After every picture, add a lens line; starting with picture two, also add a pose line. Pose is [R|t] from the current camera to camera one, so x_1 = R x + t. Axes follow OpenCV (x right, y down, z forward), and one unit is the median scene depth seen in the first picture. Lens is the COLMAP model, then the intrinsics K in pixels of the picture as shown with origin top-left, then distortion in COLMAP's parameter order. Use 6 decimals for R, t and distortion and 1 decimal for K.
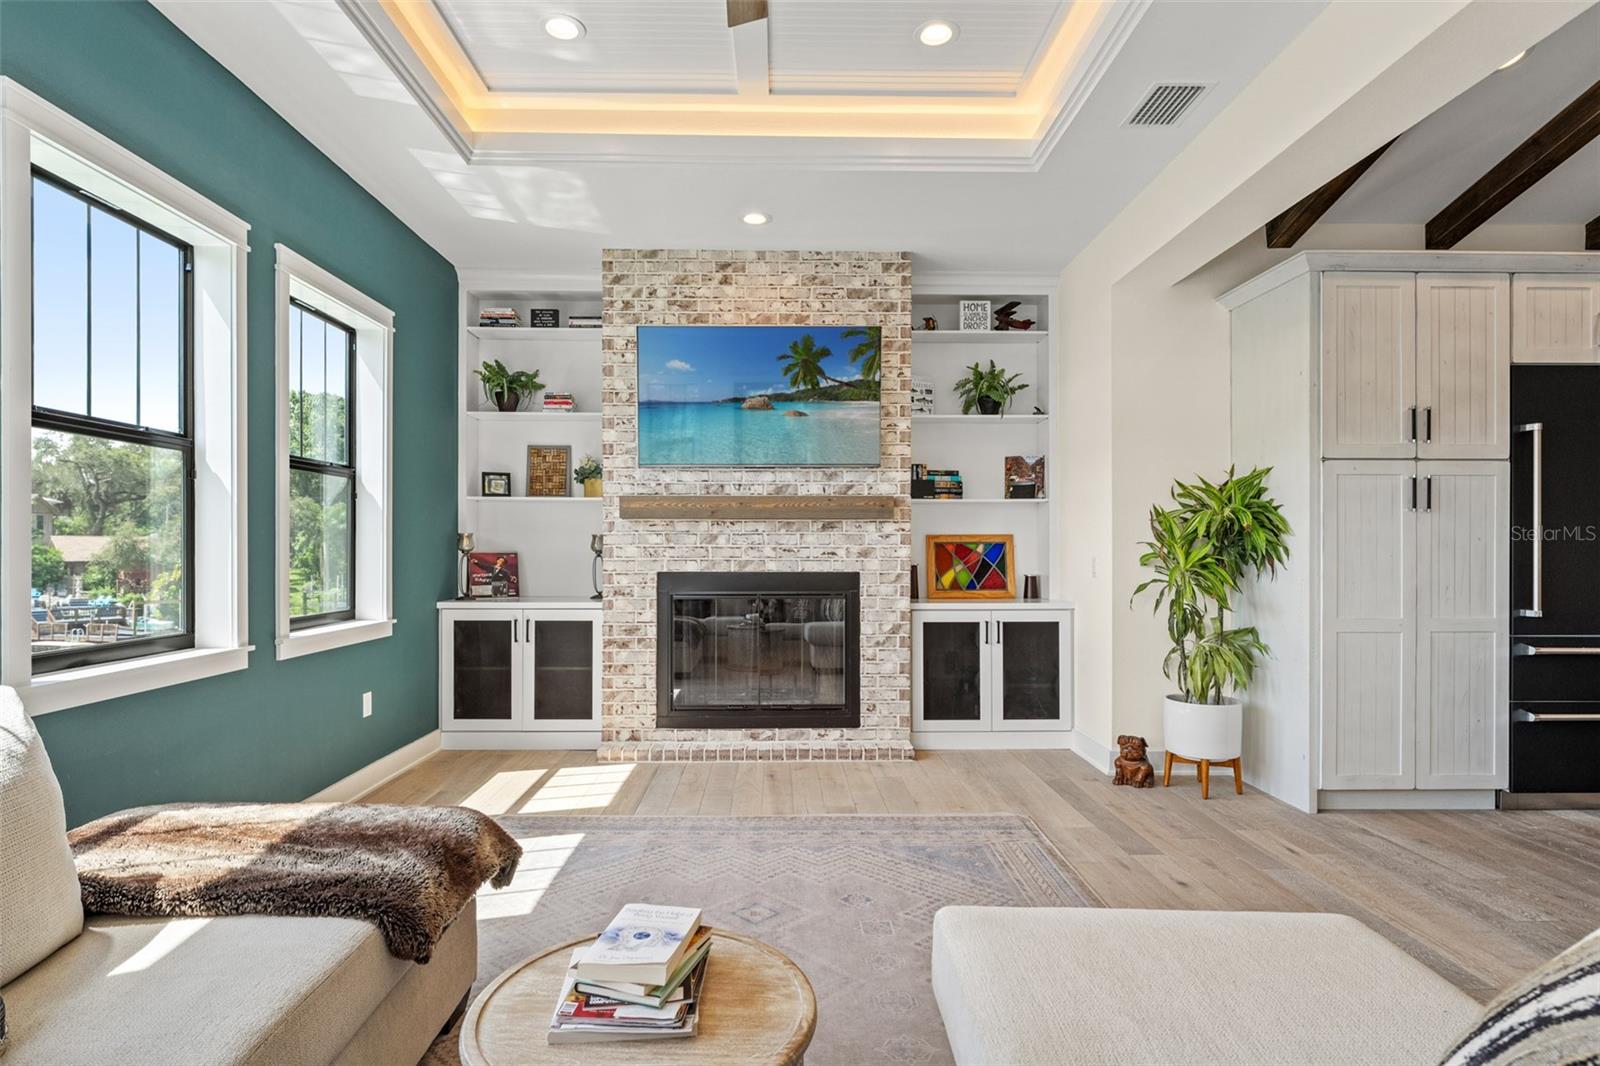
lens RADIAL K [[839.5, 0, 797.8], [0, 839.5, 538.0], [0, 0, 1]] dist [-0.001220, -0.000211]
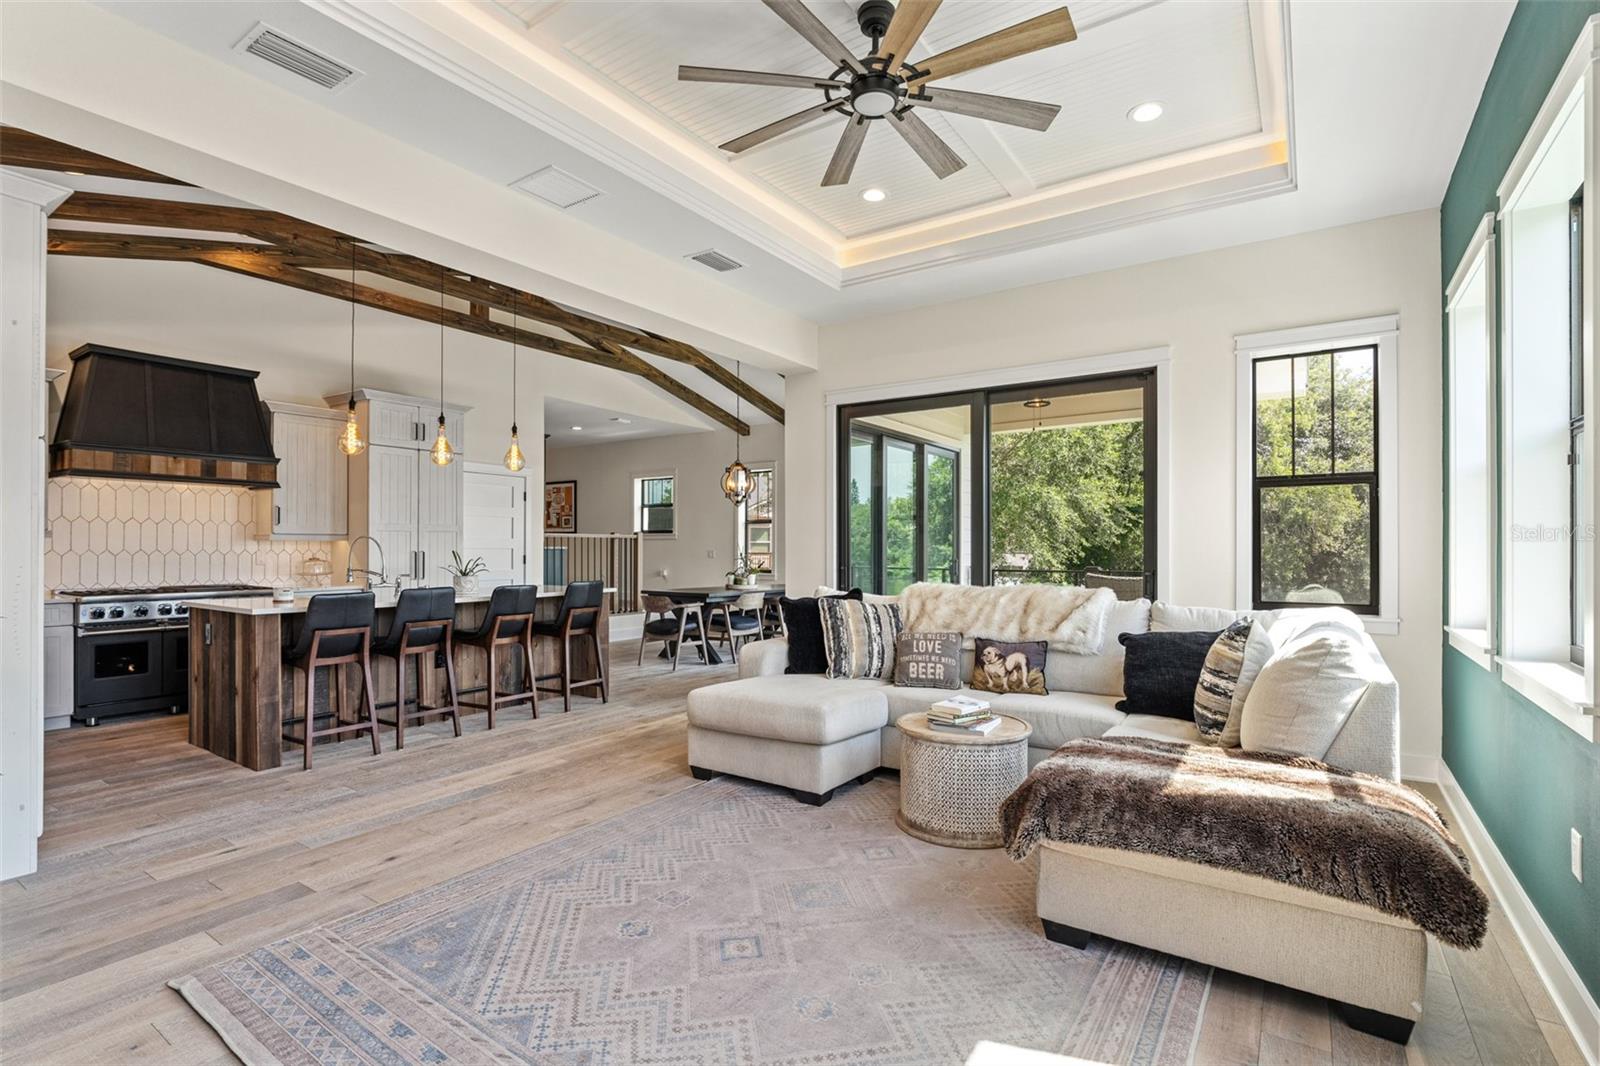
lens RADIAL K [[741.3, 0, 795.3], [0, 741.3, 540.8], [0, 0, 1]] dist [-0.001091, -0.000141]
pose [[-0.806520, -0.000074, 0.591207, -0.318182], [-0.012133, 0.999791, -0.016426, 0.007434], [-0.591082, -0.020421, -0.806353, 0.890742]]
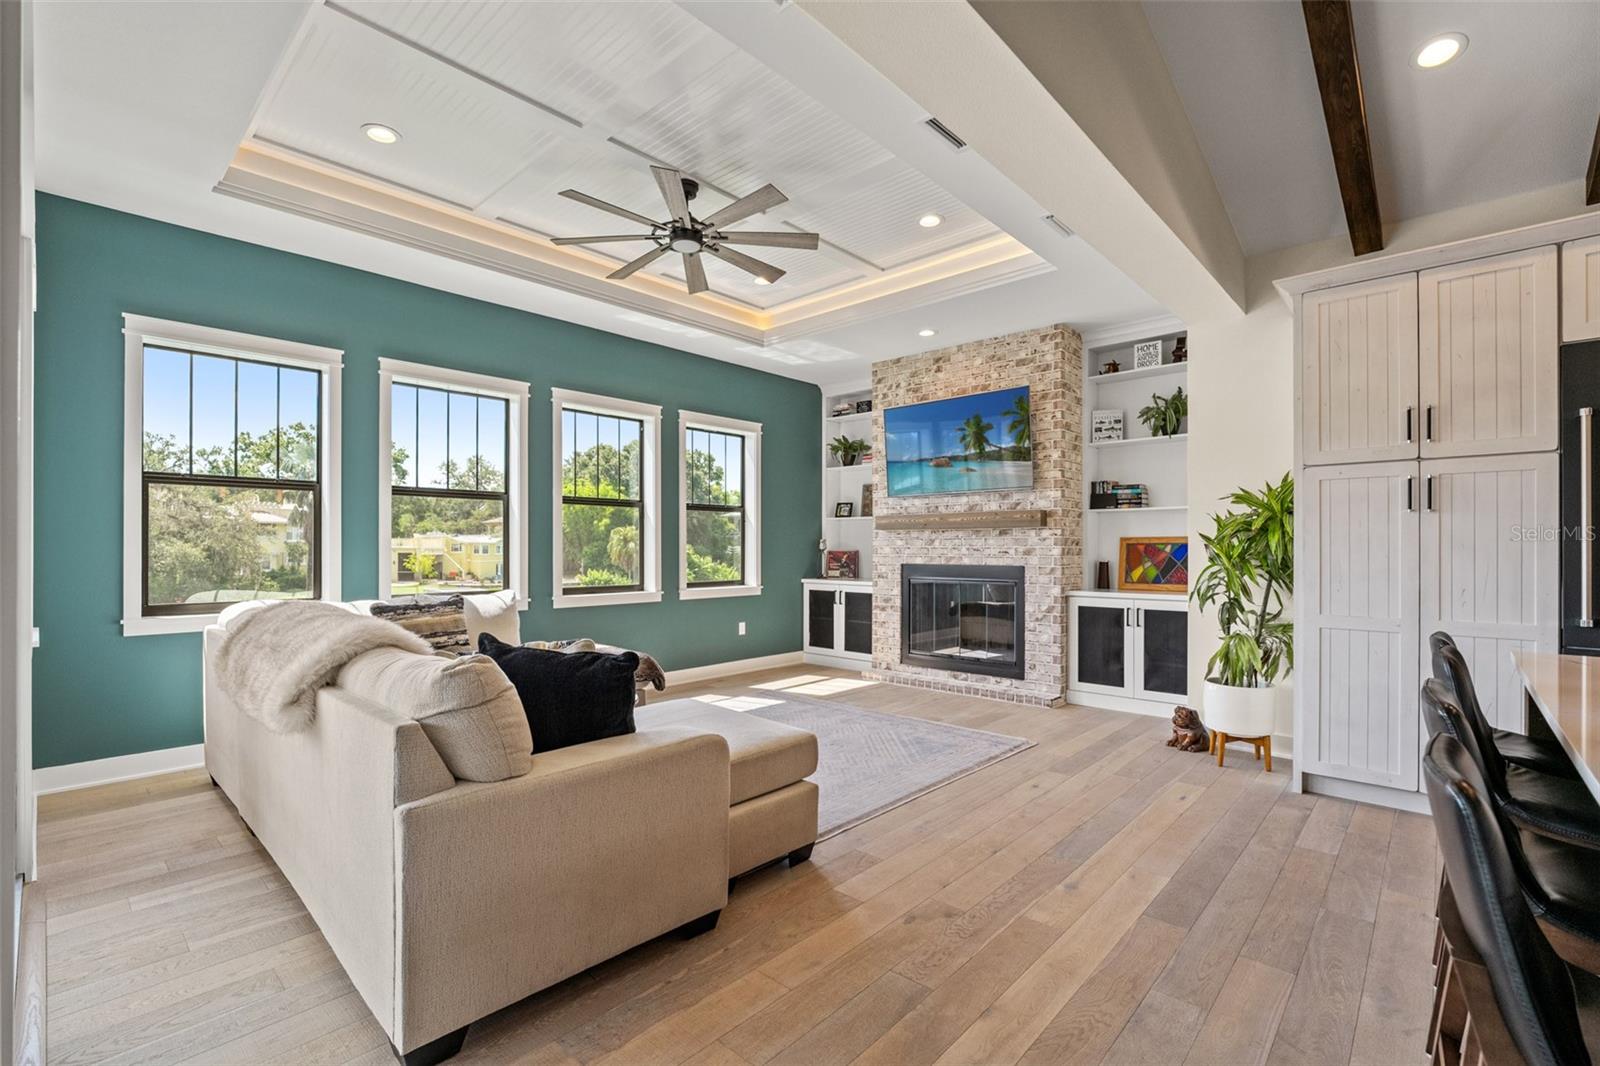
lens RADIAL K [[708.9, 0, 800.0], [0, 708.9, 533.0], [0, 0, 1]] dist [-0.011017, 0.000186]
pose [[0.721118, -0.014878, -0.692653, 0.607075], [0.009200, 0.999887, -0.011900, -0.002746], [0.692751, 0.002209, 0.721173, -0.081208]]
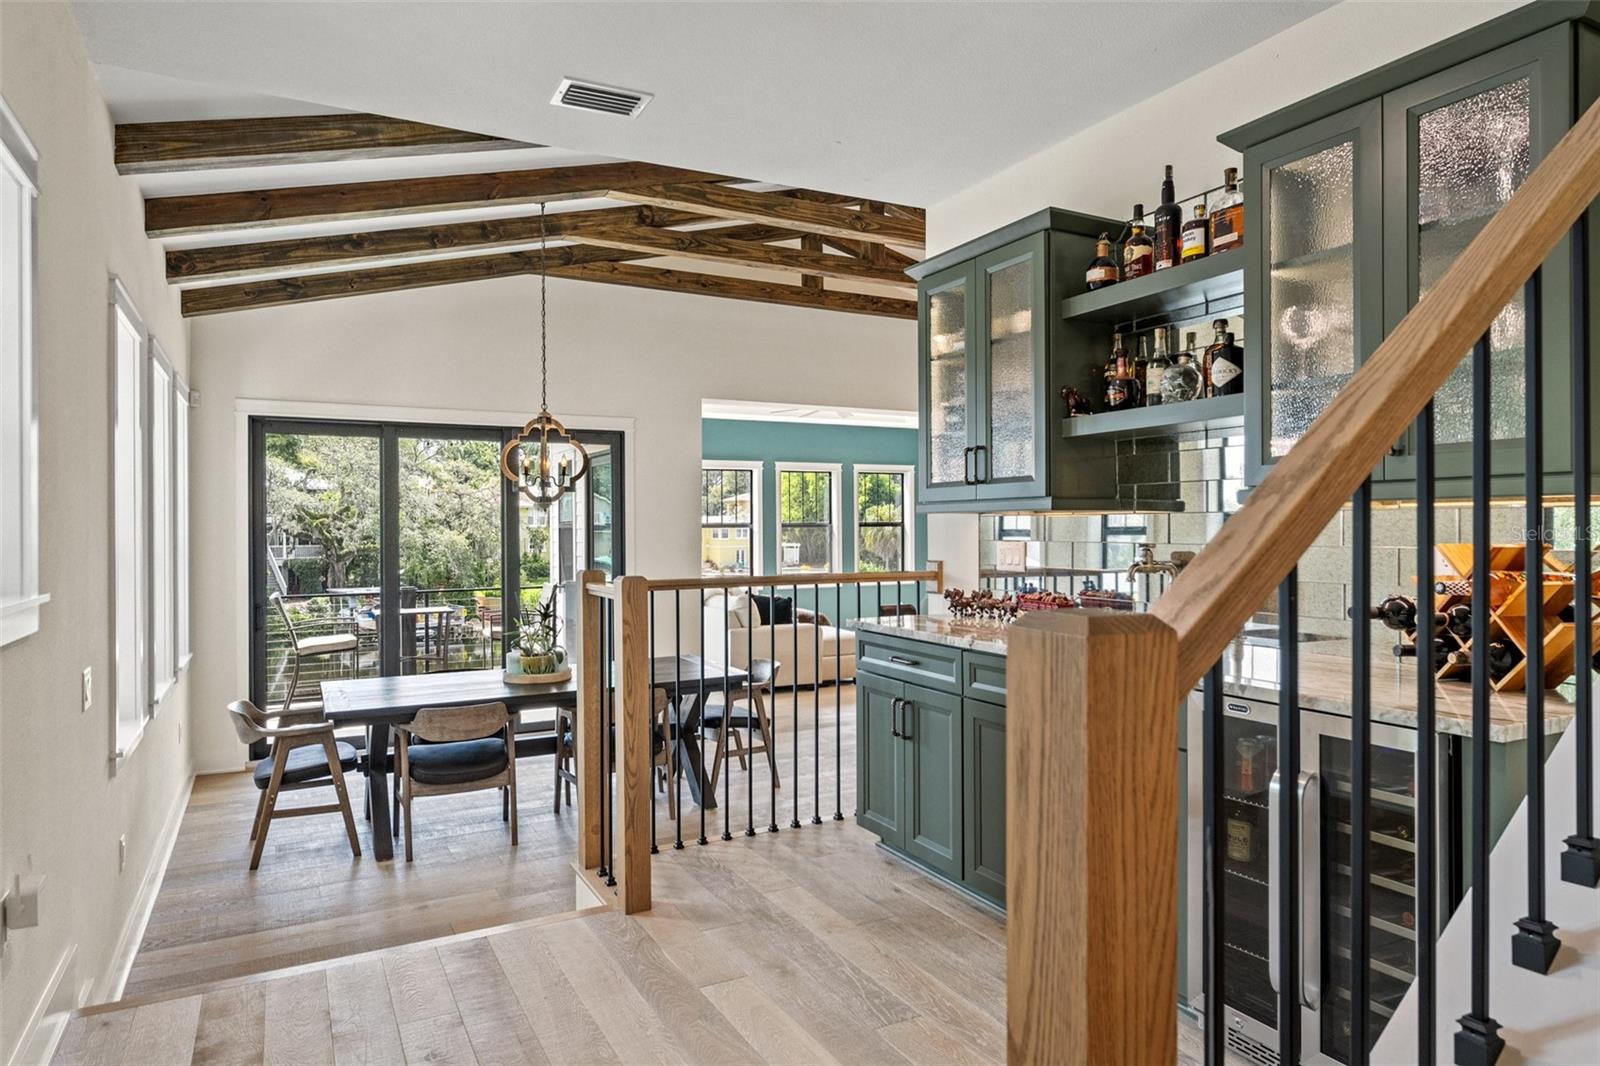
lens RADIAL K [[976.9, 0, 805.0], [0, 976.9, 529.3], [0, 0, 1]] dist [0.001420, -0.000034]
pose [[0.454269, -0.001578, -0.890863, 0.723698], [0.018999, 0.999788, 0.007917, -0.009934], [0.890662, -0.020522, 0.454203, -0.133166]]
